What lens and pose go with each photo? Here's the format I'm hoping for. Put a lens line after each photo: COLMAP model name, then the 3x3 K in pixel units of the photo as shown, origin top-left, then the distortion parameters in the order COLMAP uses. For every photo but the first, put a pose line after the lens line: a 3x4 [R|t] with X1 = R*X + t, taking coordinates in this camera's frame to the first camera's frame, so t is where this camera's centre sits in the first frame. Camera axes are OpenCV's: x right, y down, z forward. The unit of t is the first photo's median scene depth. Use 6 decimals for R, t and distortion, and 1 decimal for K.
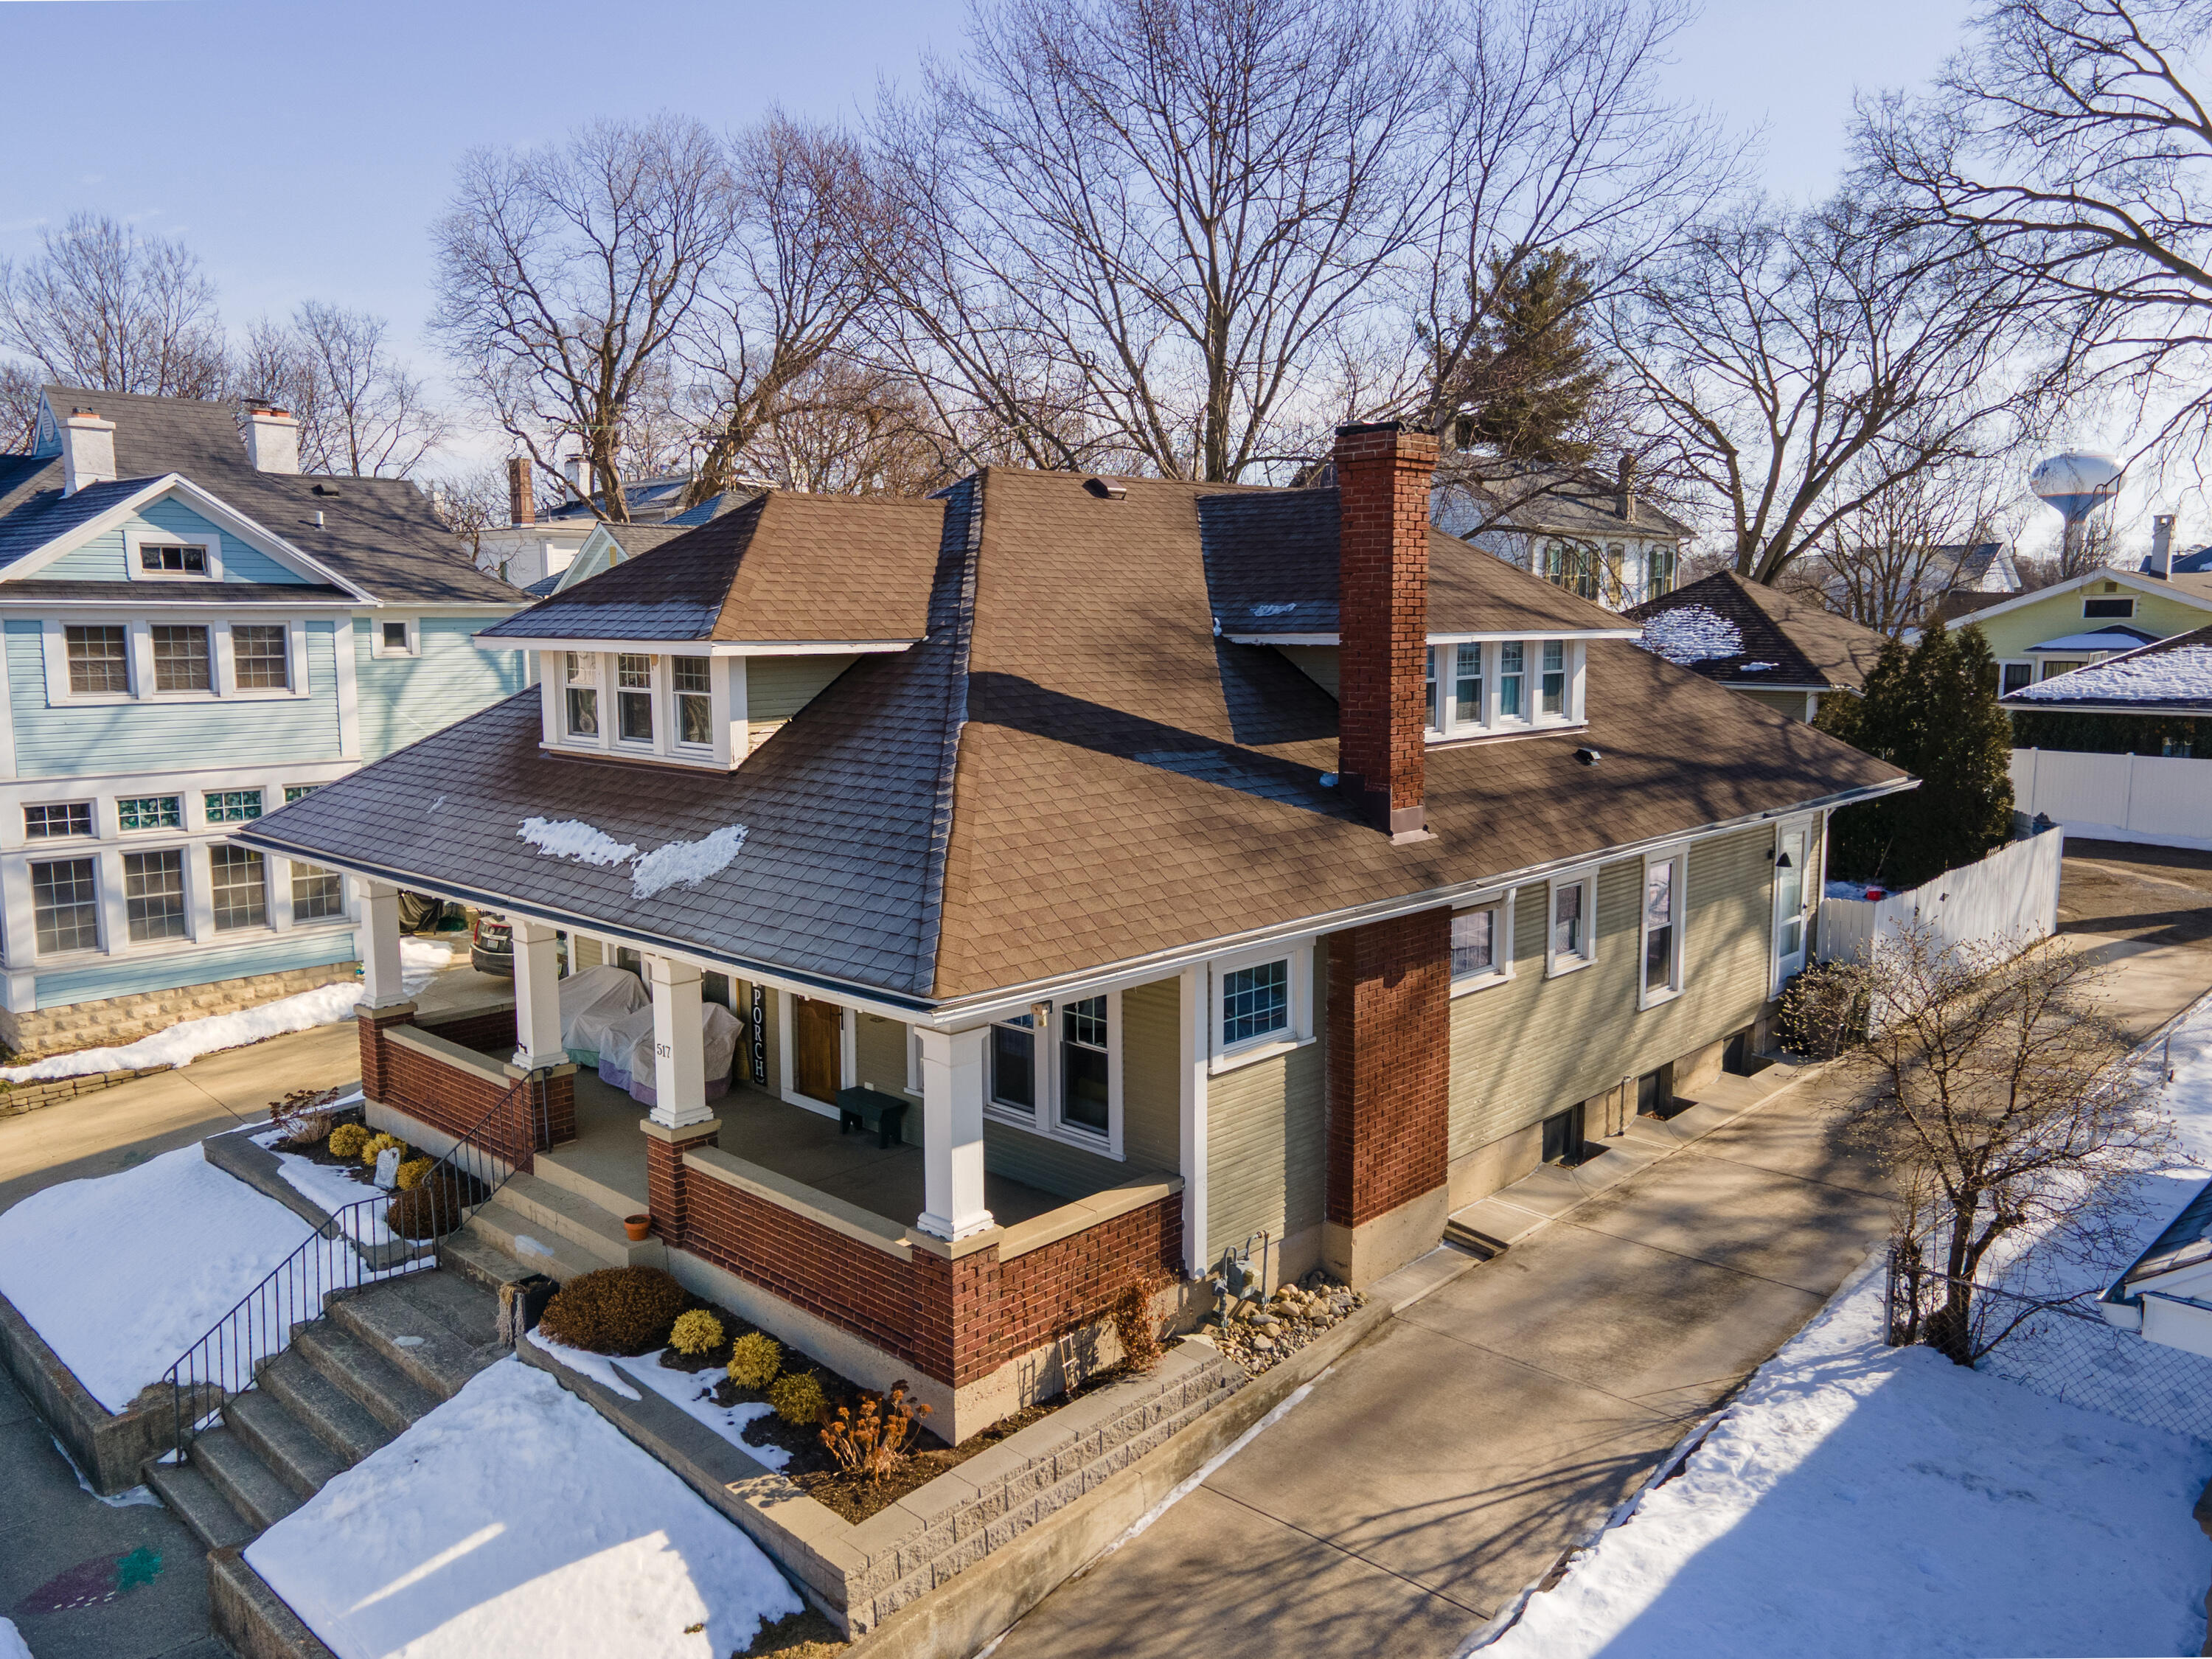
lens RADIAL K [[1612.5, 0, 1106.0], [0, 1612.5, 829.5], [0, 0, 1]] dist [0.069816, -0.001426]
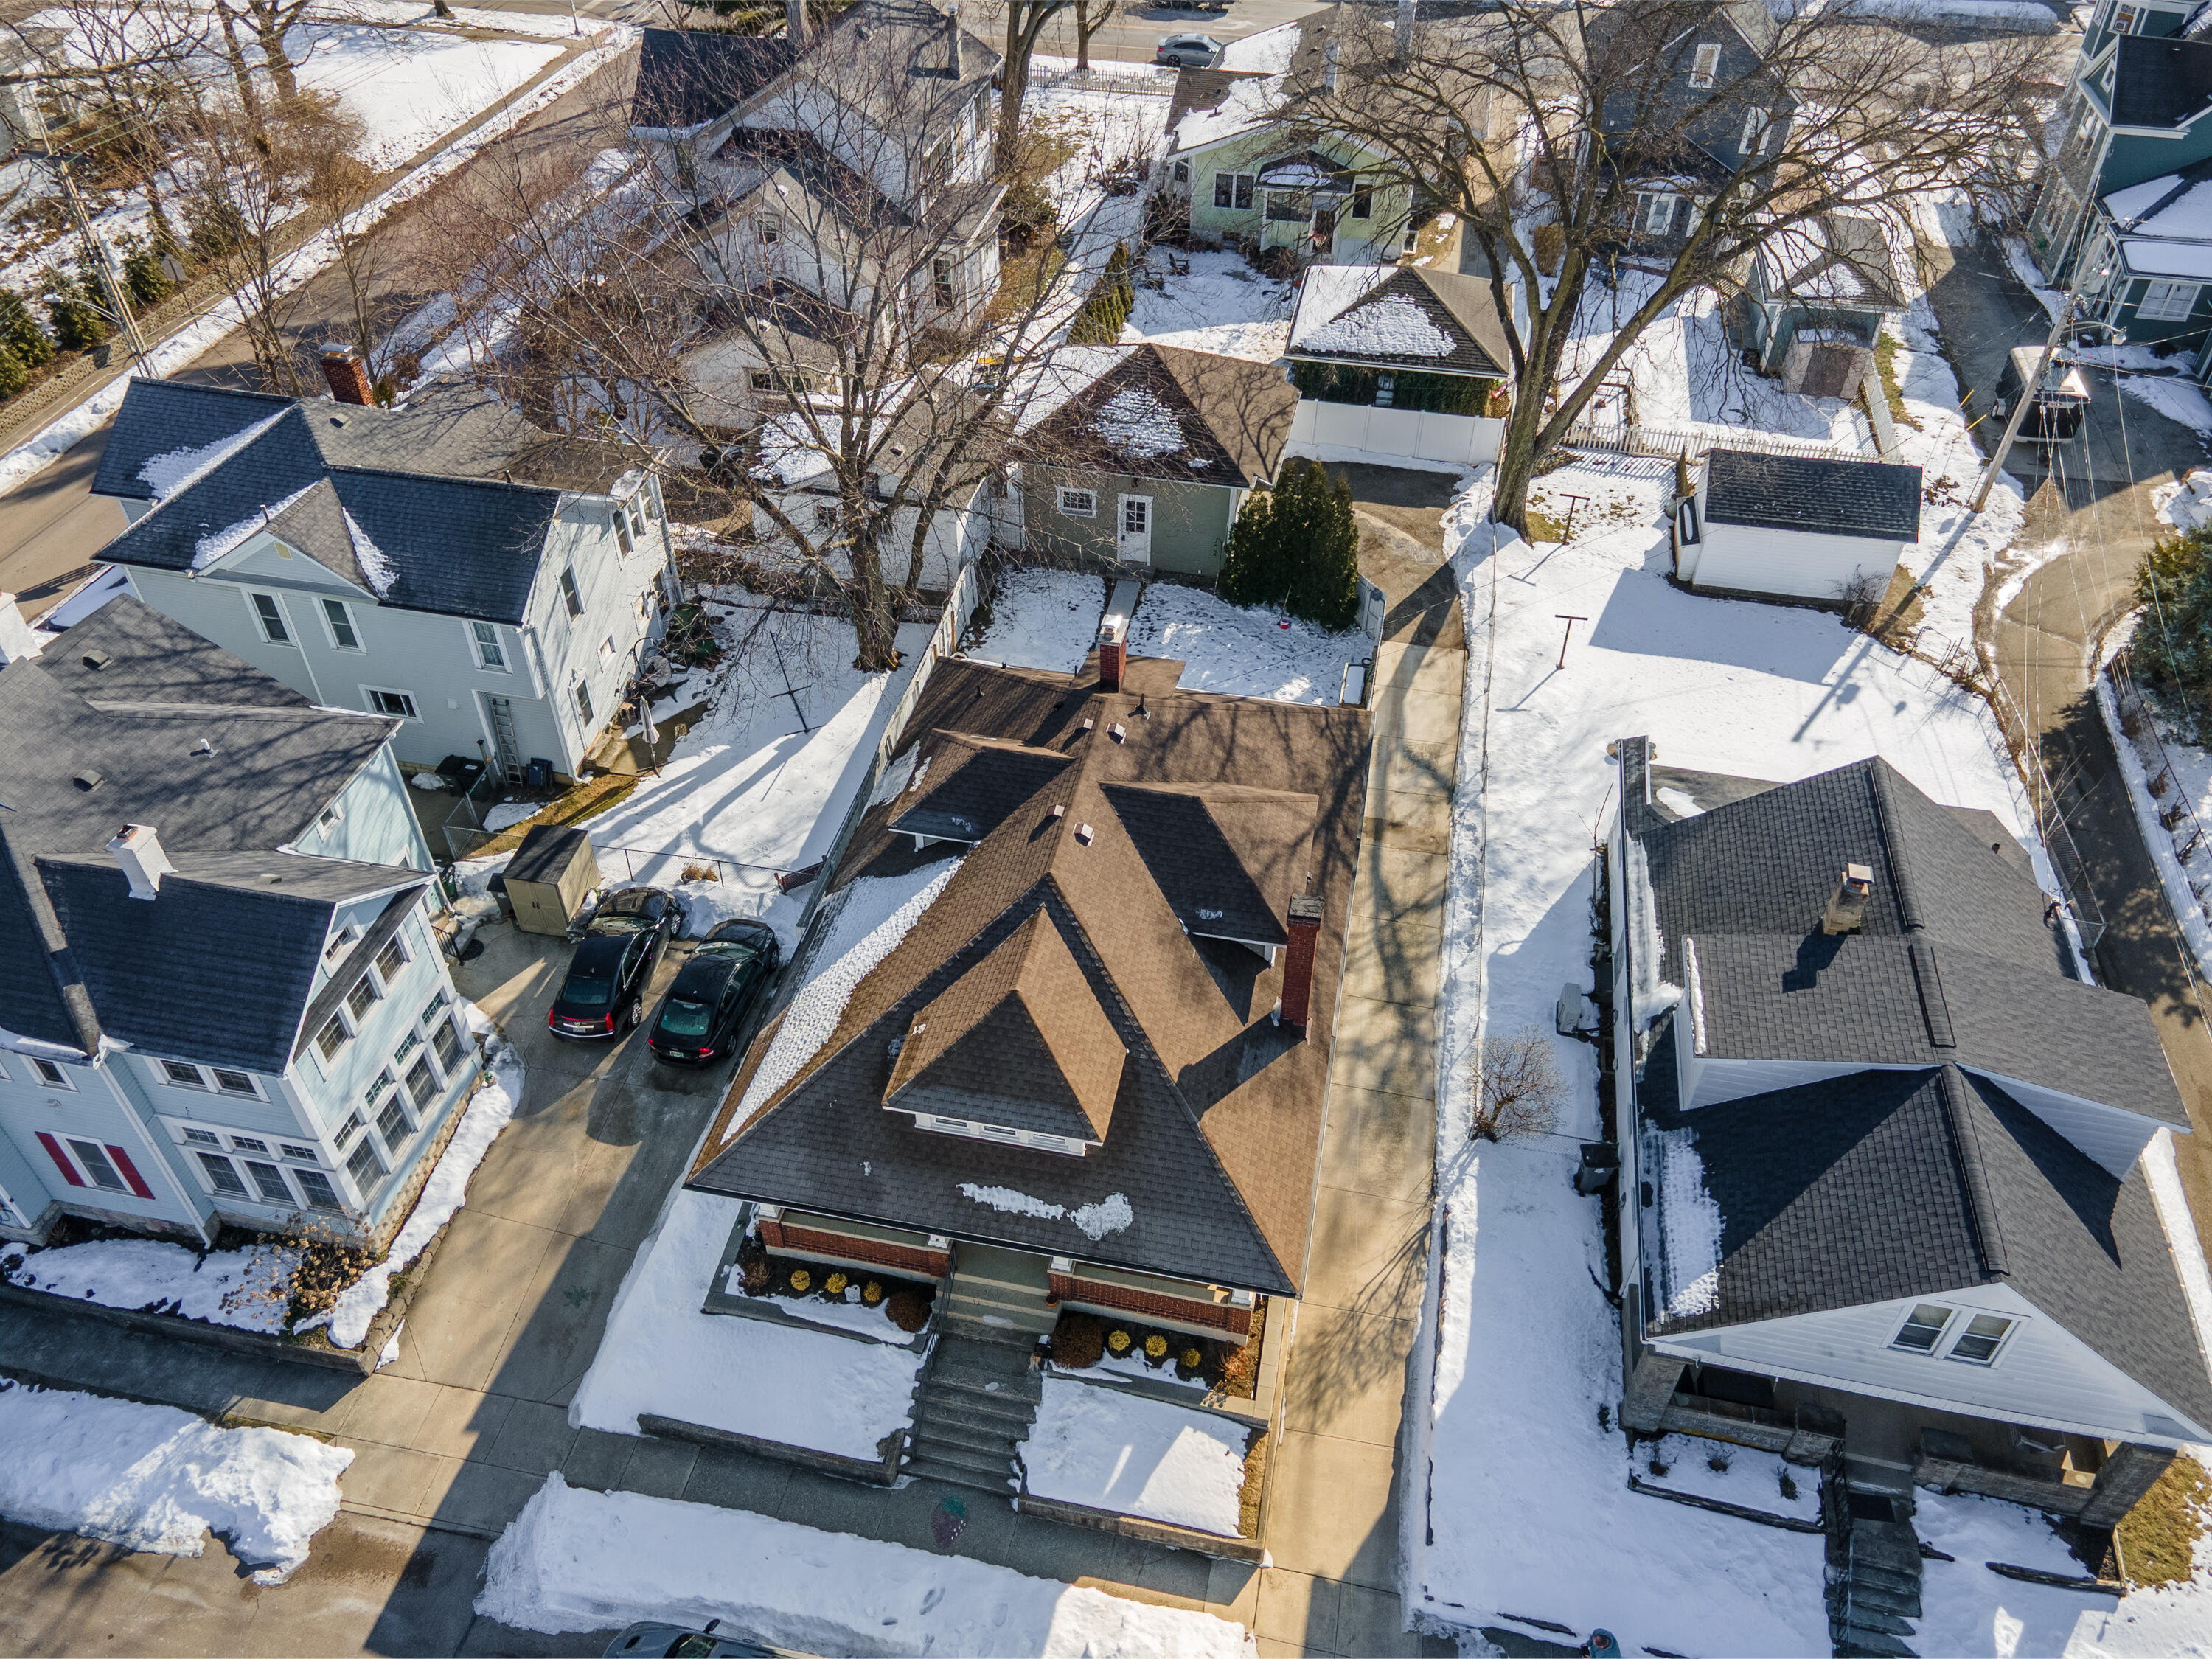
lens RADIAL K [[1612.5, 0, 1106.0], [0, 1612.5, 829.5], [0, 0, 1]] dist [0.069816, -0.001426]
pose [[0.846137, -0.358022, 0.394807, -1.052913], [0.074102, 0.812607, 0.578081, -1.932126], [-0.527789, -0.459880, 0.714107, -0.460162]]
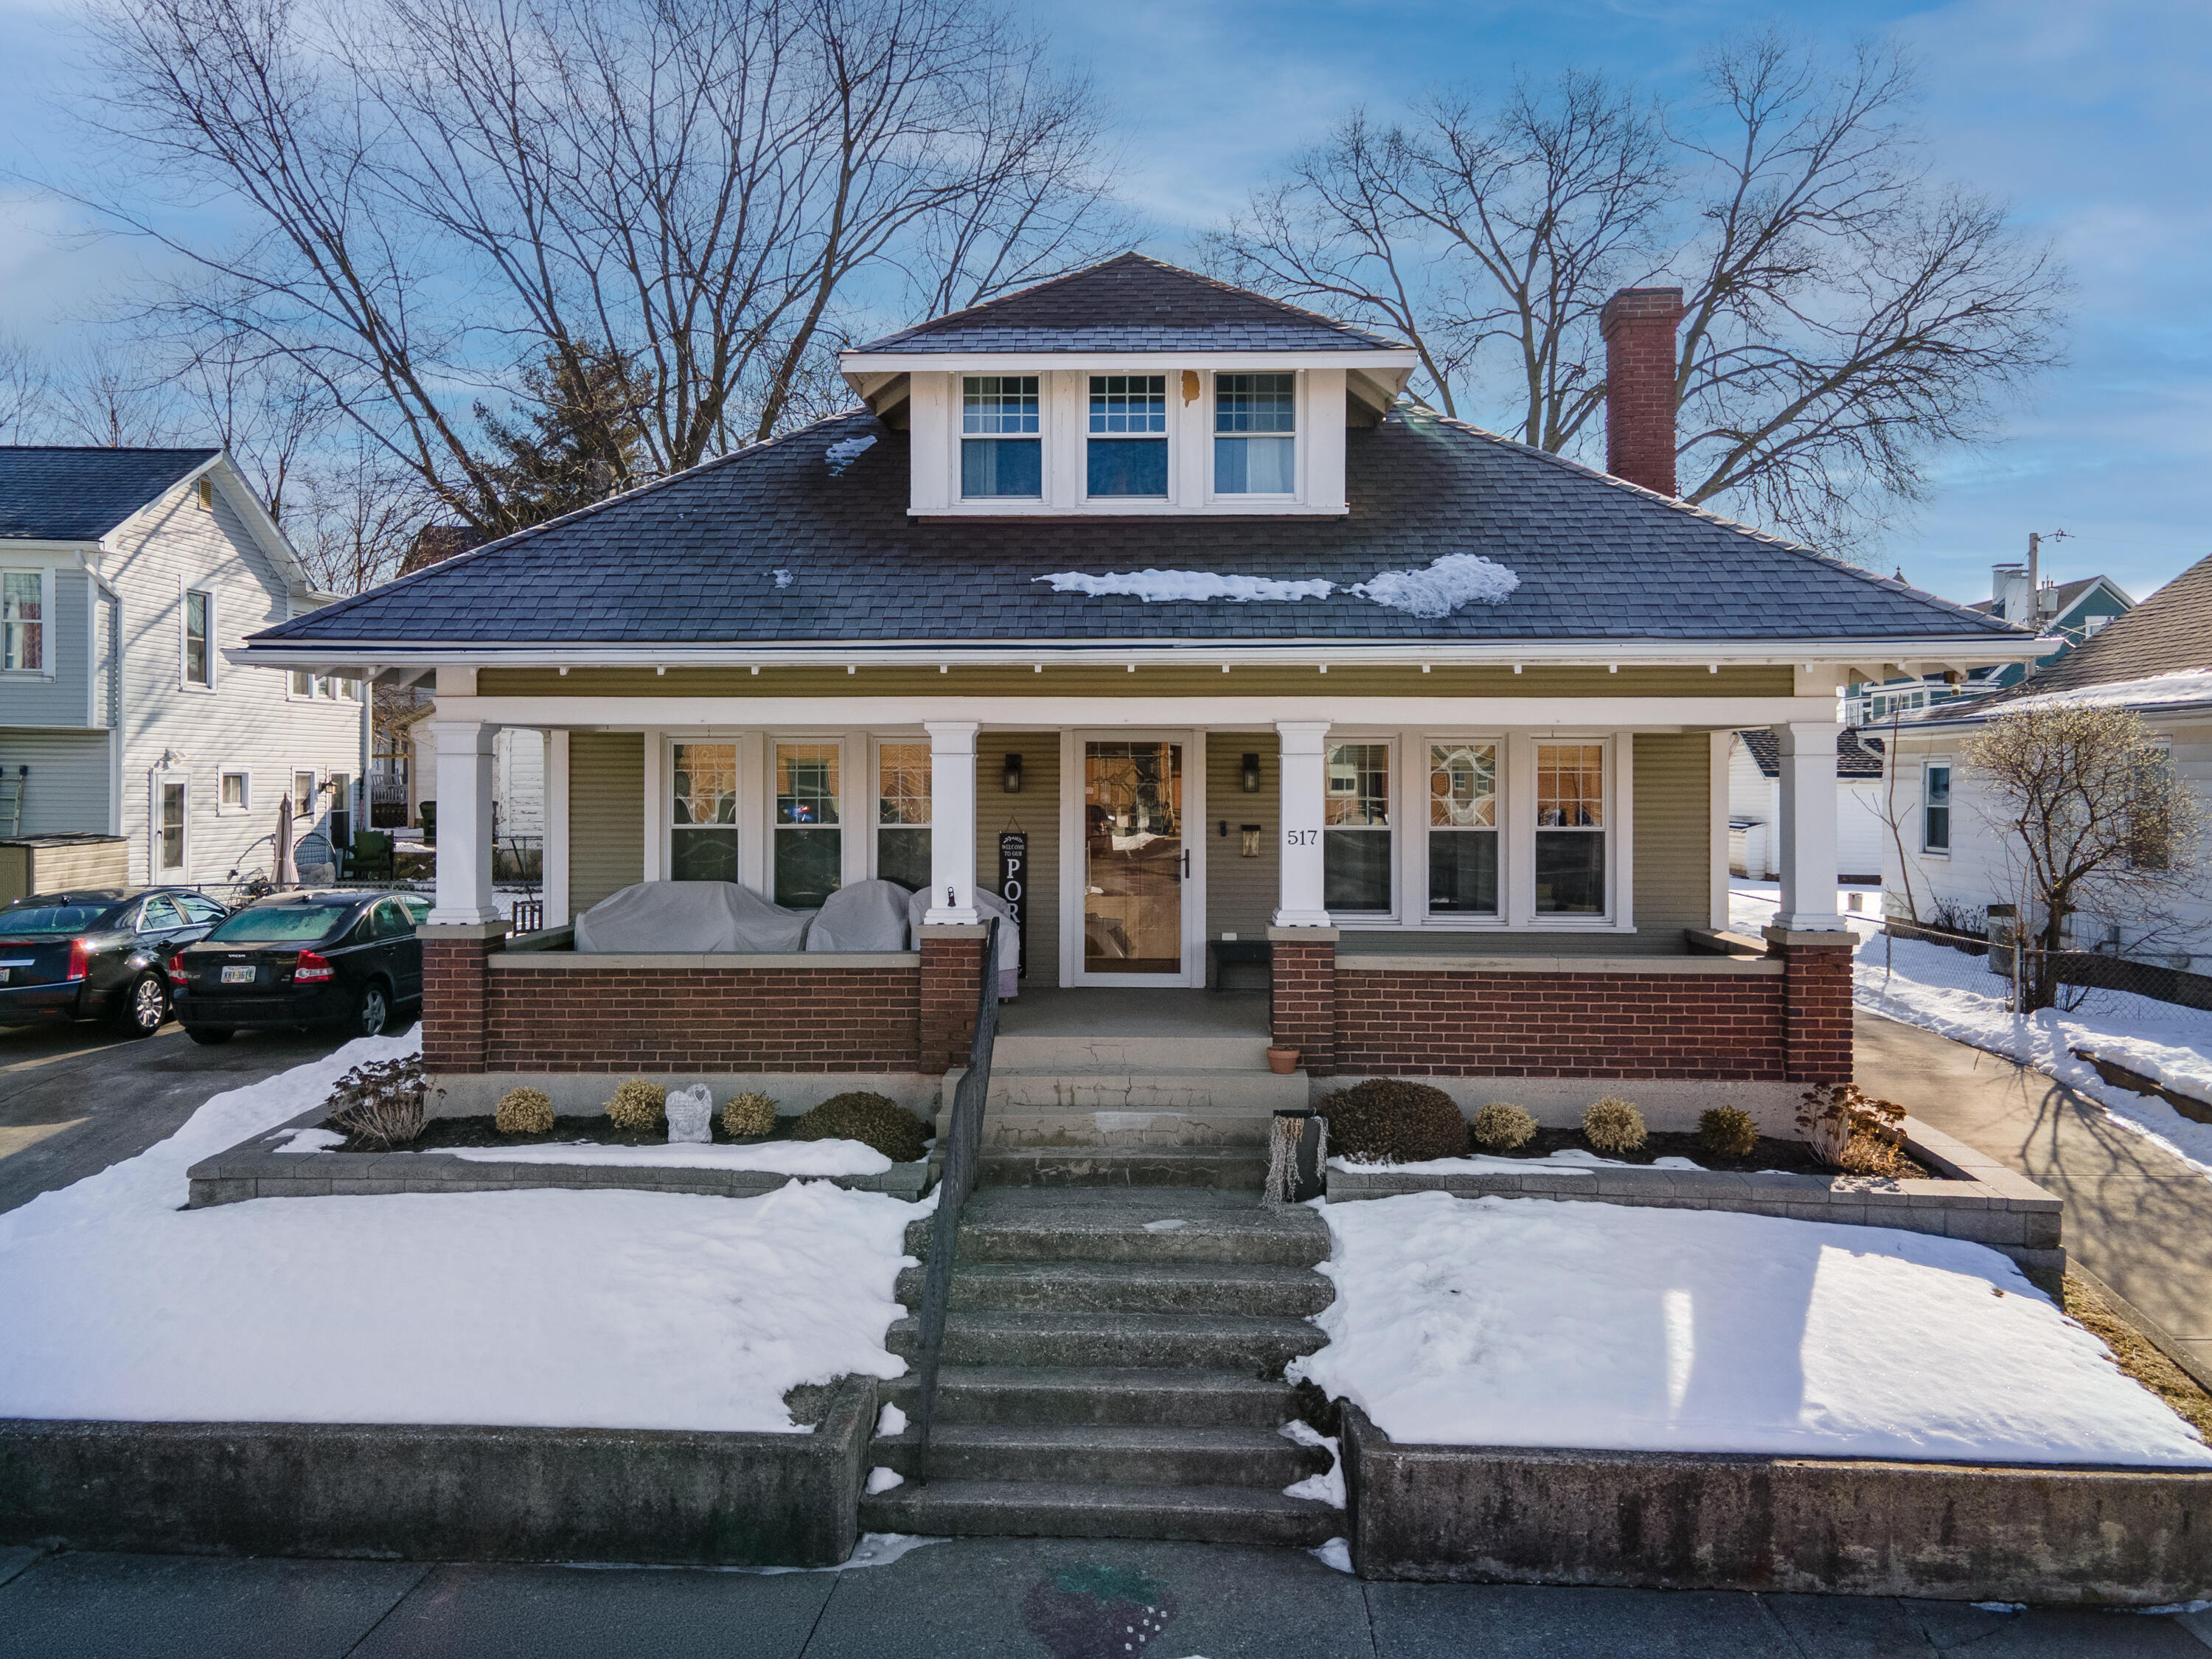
lens RADIAL K [[1612.5, 0, 1106.0], [0, 1612.5, 829.5], [0, 0, 1]] dist [0.069816, -0.001426]
pose [[0.736629, 0.002952, 0.676291, -1.056711], [0.092647, 0.990122, -0.105235, 0.235704], [-0.669921, 0.140175, 0.729079, 0.527573]]
